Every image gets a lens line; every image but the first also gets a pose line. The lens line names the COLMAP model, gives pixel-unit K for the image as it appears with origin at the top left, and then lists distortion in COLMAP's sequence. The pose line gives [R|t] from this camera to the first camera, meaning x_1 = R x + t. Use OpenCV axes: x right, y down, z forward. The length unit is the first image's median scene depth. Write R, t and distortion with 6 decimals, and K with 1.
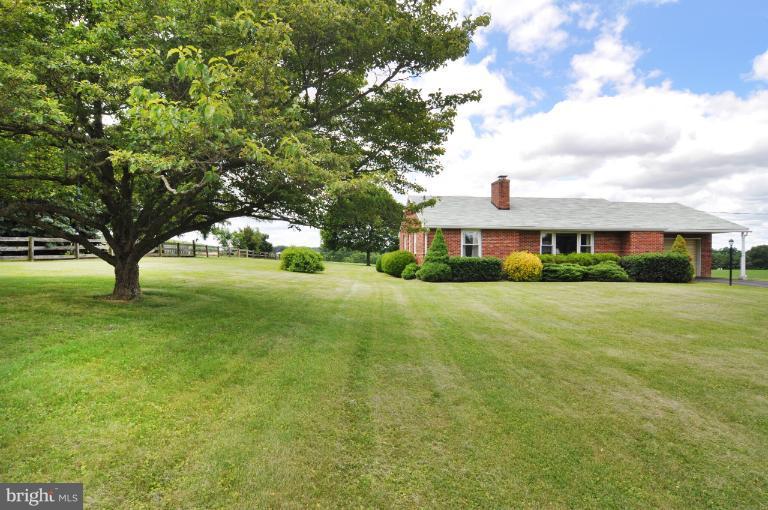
lens RADIAL K [[435.8, 0, 380.2], [0, 435.8, 266.3], [0, 0, 1]] dist [0.014903, -0.000487]
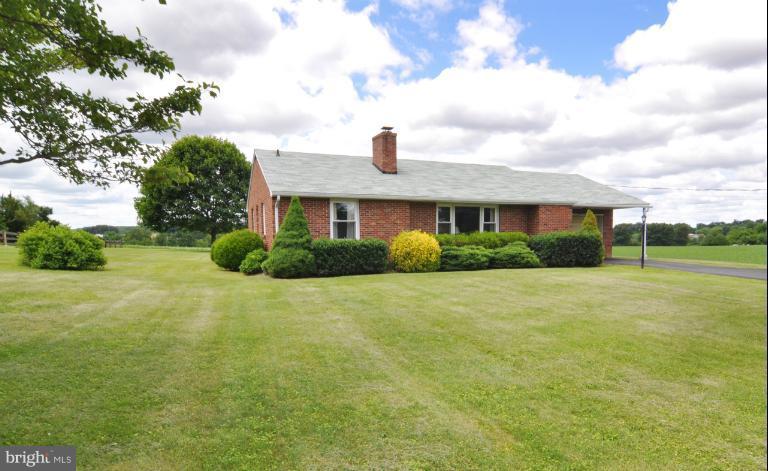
lens RADIAL K [[340.4, 0, 384.0], [0, 340.4, 235.5], [0, 0, 1]] dist [-0.000357, -0.000018]
pose [[0.968807, -0.010373, 0.247601, 0.131907], [0.015258, 0.999725, -0.017818, -0.016077], [-0.247348, 0.021040, 0.968698, 0.450090]]
